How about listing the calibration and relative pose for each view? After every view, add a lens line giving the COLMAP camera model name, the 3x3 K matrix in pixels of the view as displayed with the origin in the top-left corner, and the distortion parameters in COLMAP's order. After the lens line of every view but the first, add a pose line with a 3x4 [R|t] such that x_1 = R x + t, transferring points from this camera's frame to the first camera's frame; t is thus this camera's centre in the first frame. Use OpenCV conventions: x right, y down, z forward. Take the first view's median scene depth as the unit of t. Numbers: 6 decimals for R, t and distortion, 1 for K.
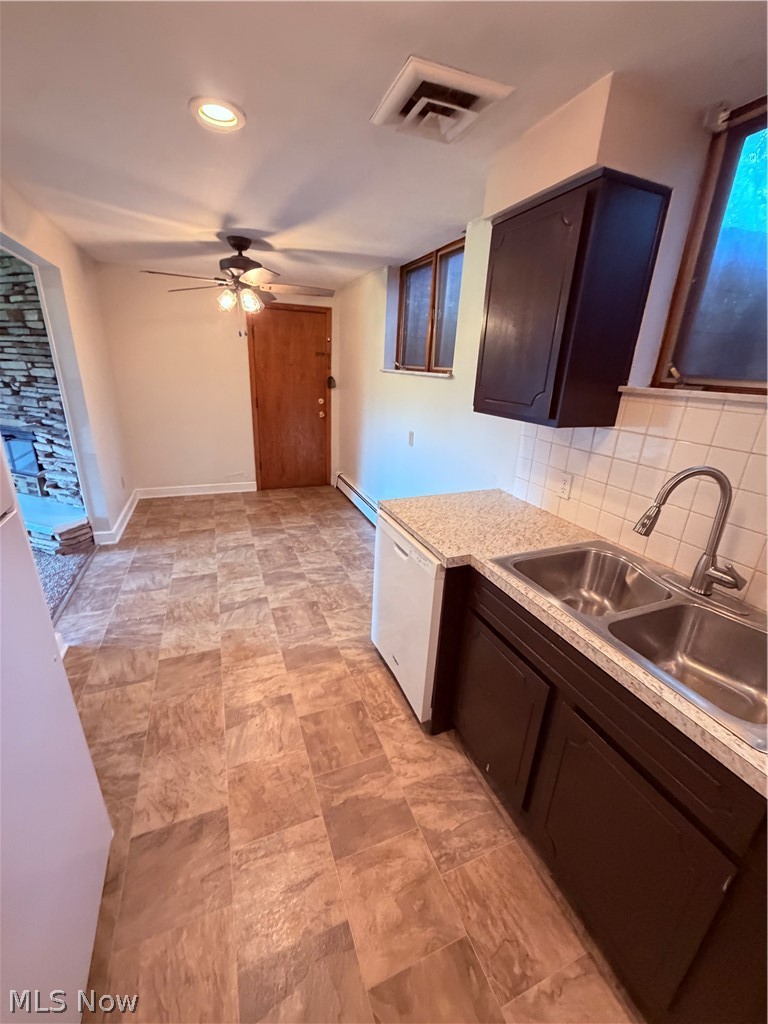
lens RADIAL K [[409.8, 0, 384.2], [0, 409.8, 510.6], [0, 0, 1]] dist [-0.000654, 0.000018]
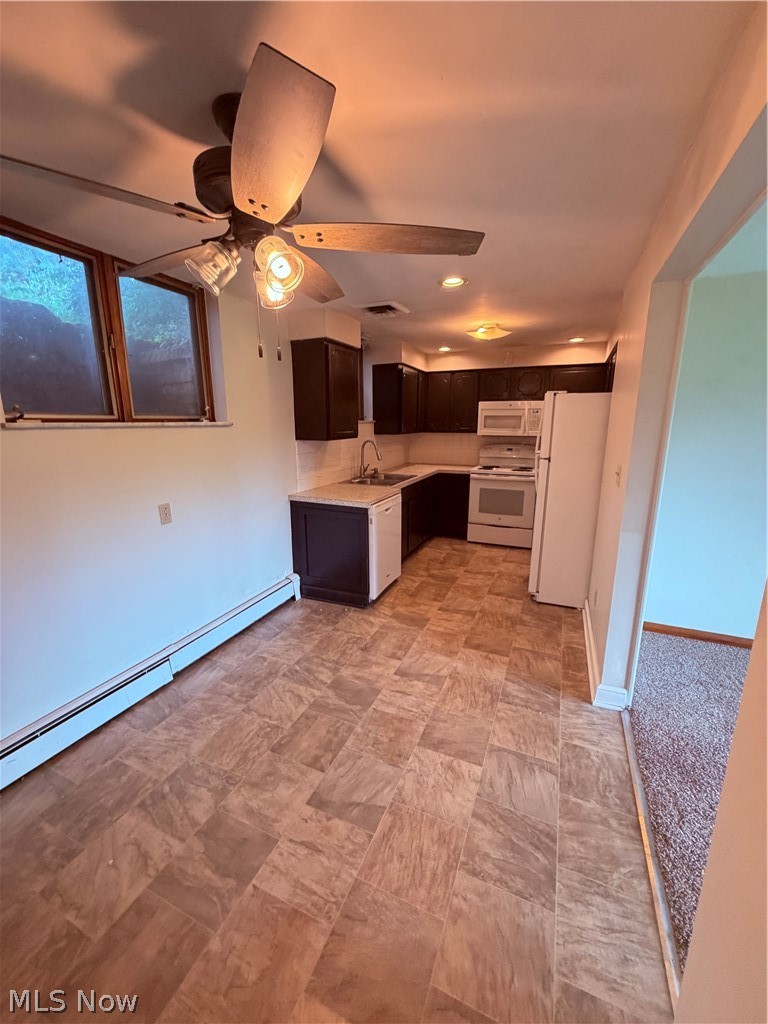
lens RADIAL K [[409.8, 0, 382.8], [0, 409.8, 513.3], [0, 0, 1]] dist [-0.000654, 0.000018]
pose [[-0.697053, -0.196932, 0.689445, -0.776527], [0.218025, 0.857799, 0.465452, -0.480533], [-0.683068, 0.474761, -0.554996, 1.285952]]
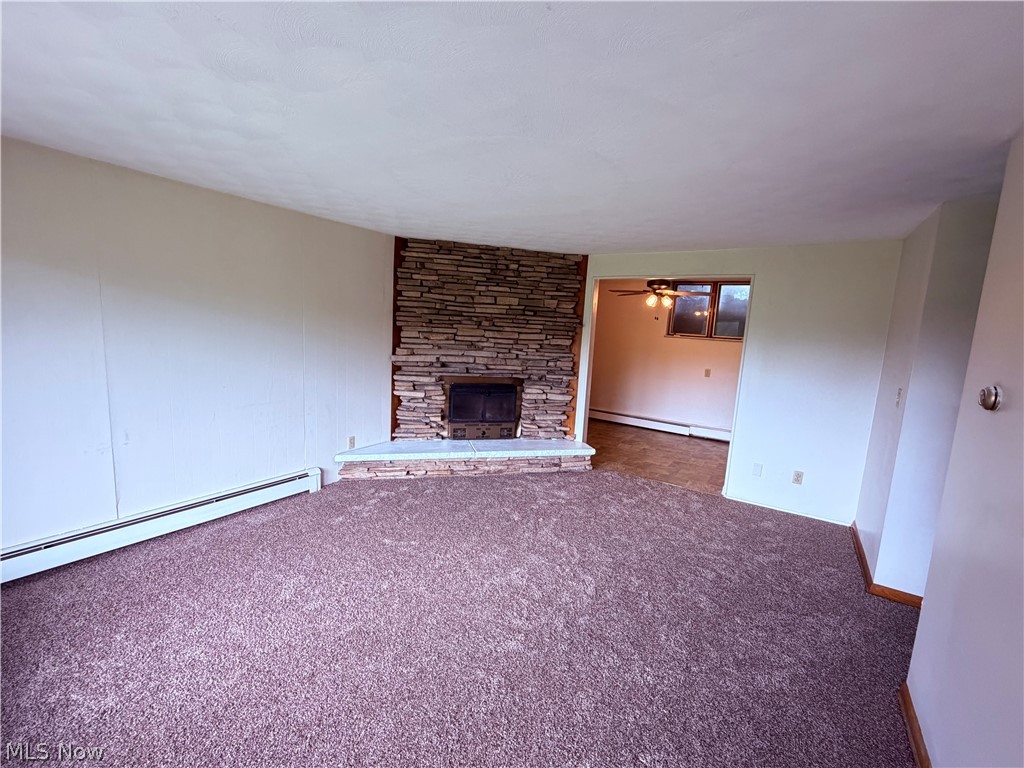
lens RADIAL K [[447.3, 0, 512.4], [0, 447.3, 385.9], [0, 0, 1]] dist [0.000010, 0.000000]
pose [[0.818455, -0.064578, 0.570931, -2.002430], [0.164321, 0.978469, -0.124886, -0.024629], [-0.550573, 0.196030, 0.811444, -0.116840]]
